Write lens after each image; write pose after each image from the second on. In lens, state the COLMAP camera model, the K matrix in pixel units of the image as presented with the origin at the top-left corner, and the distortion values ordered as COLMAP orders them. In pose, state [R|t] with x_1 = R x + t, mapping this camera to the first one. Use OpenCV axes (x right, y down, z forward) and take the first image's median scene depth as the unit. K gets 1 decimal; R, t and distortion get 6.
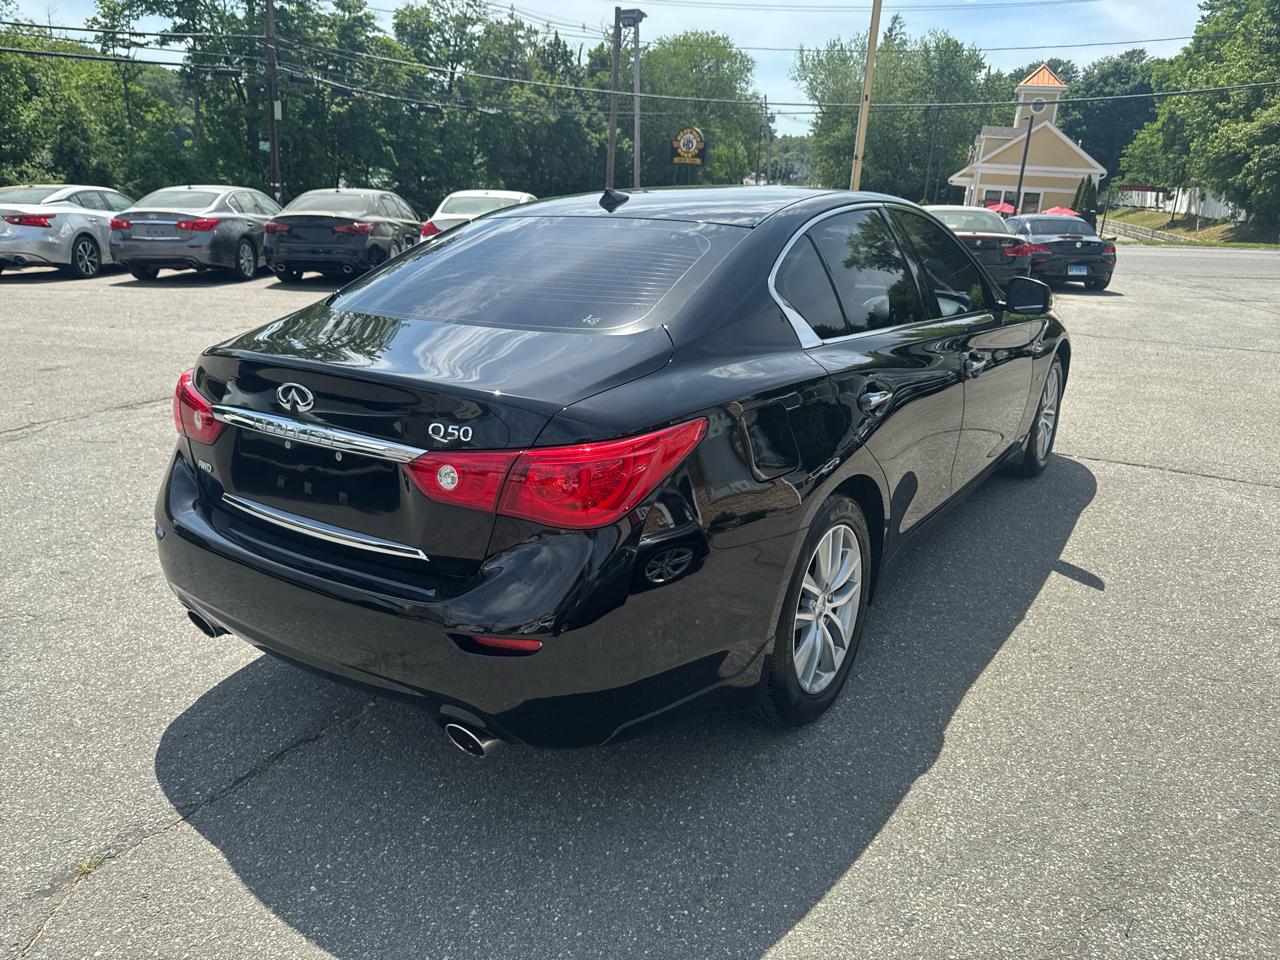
lens RADIAL K [[916.7, 0, 639.7], [0, 916.7, 470.7], [0, 0, 1]] dist [-0.007051, 0.002990]
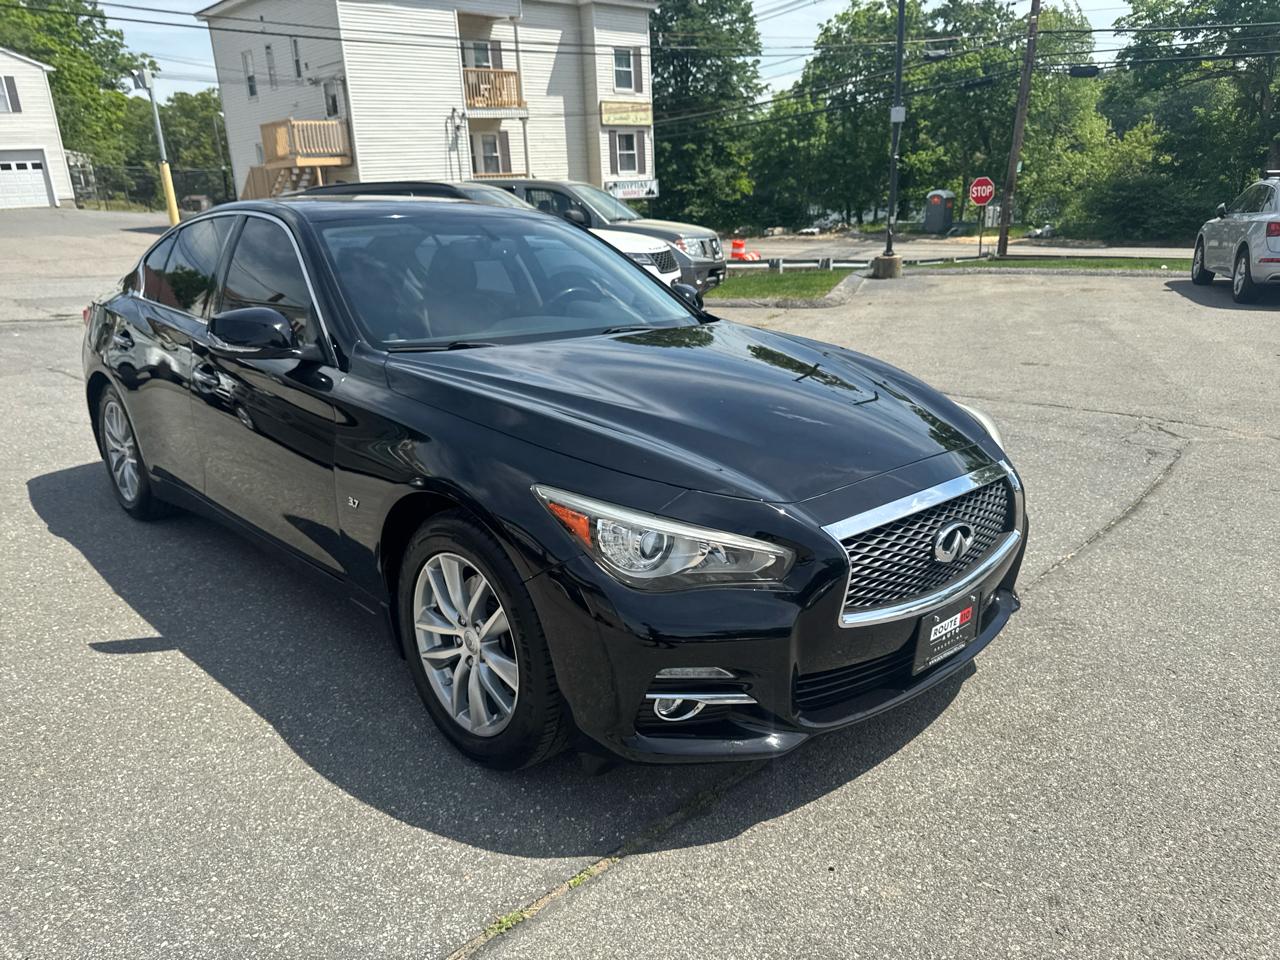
lens RADIAL K [[912.4, 0, 639.8], [0, 912.4, 483.5], [0, 0, 1]] dist [0.018507, -0.028874]
pose [[-0.202554, 0.267924, -0.941907, 0.288680], [-0.271977, 0.908613, 0.316941, -0.106292], [0.940744, 0.320375, -0.111174, 0.374827]]
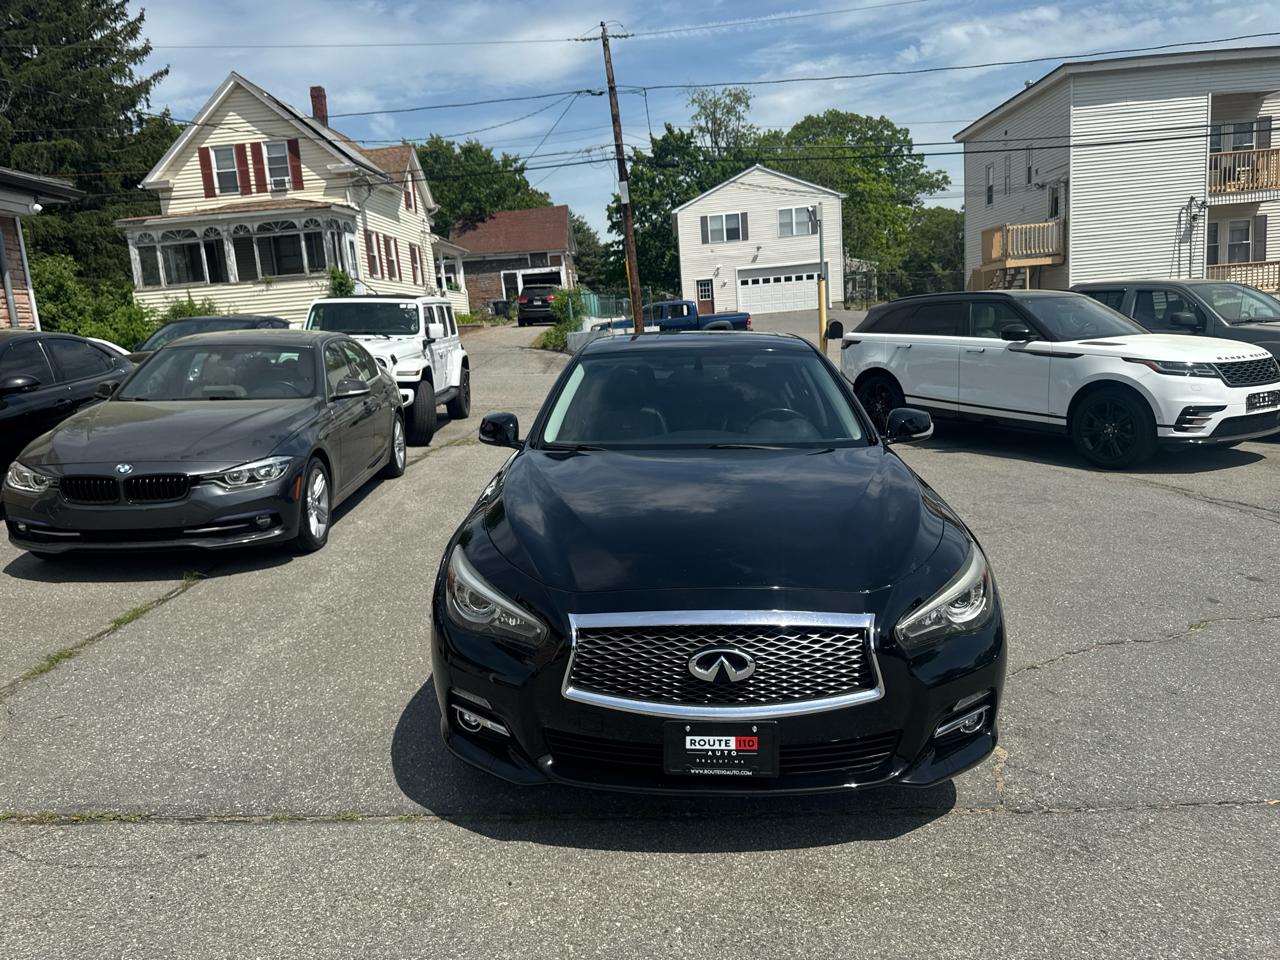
lens RADIAL K [[901.1, 0, 639.6], [0, 901.1, 480.4], [0, 0, 1]] dist [0.047561, -0.066797]
pose [[-0.836345, 0.105156, -0.538024, 0.233135], [-0.140231, 0.907740, 0.395402, -0.158701], [0.529965, 0.406140, -0.744438, 0.514826]]
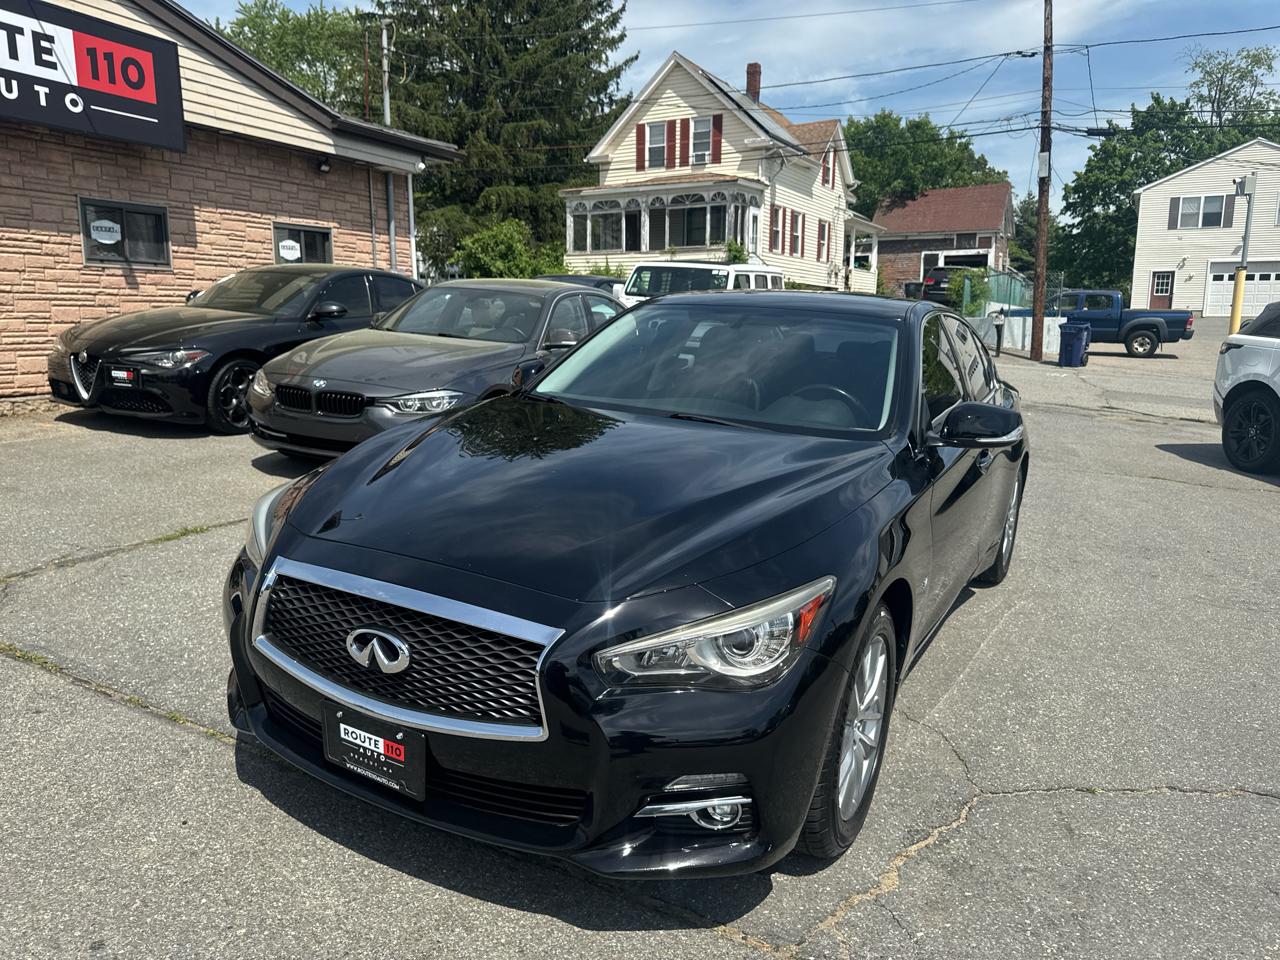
lens RADIAL K [[915.9, 0, 643.6], [0, 915.9, 478.8], [0, 0, 1]] dist [0.008376, -0.024076]
pose [[-0.991263, -0.028313, -0.128822, 0.110598], [-0.085006, 0.883926, 0.459835, -0.154966], [0.100850, 0.466769, -0.878610, 0.527866]]
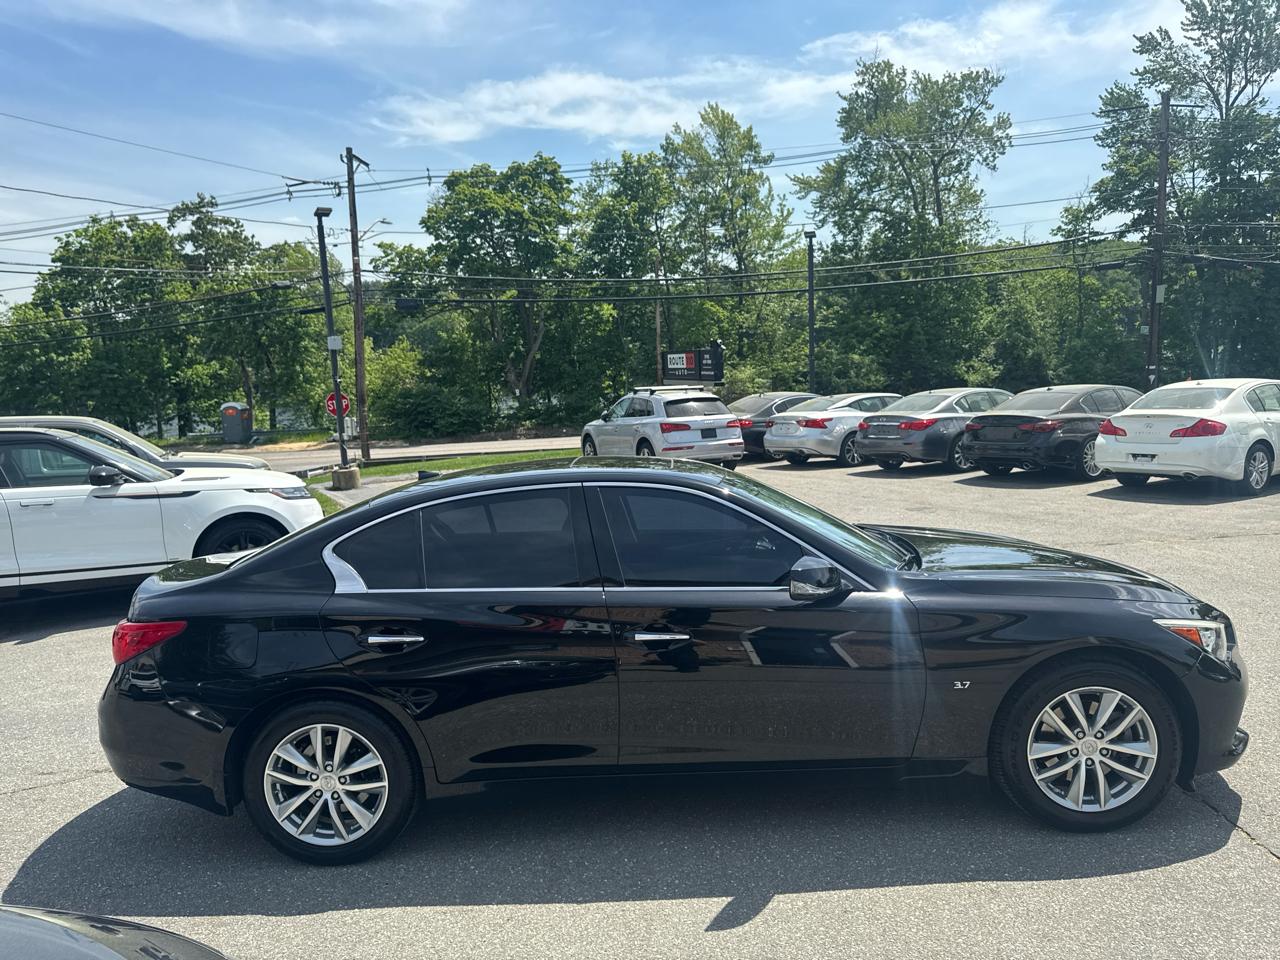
lens RADIAL K [[897.3, 0, 633.8], [0, 897.3, 511.2], [0, 0, 1]] dist [0.050884, -0.081103]
pose [[0.544308, 0.067022, -0.836204, 0.278282], [-0.181768, 0.982545, -0.039567, -0.050766], [0.818956, 0.173532, 0.546989, 0.099789]]
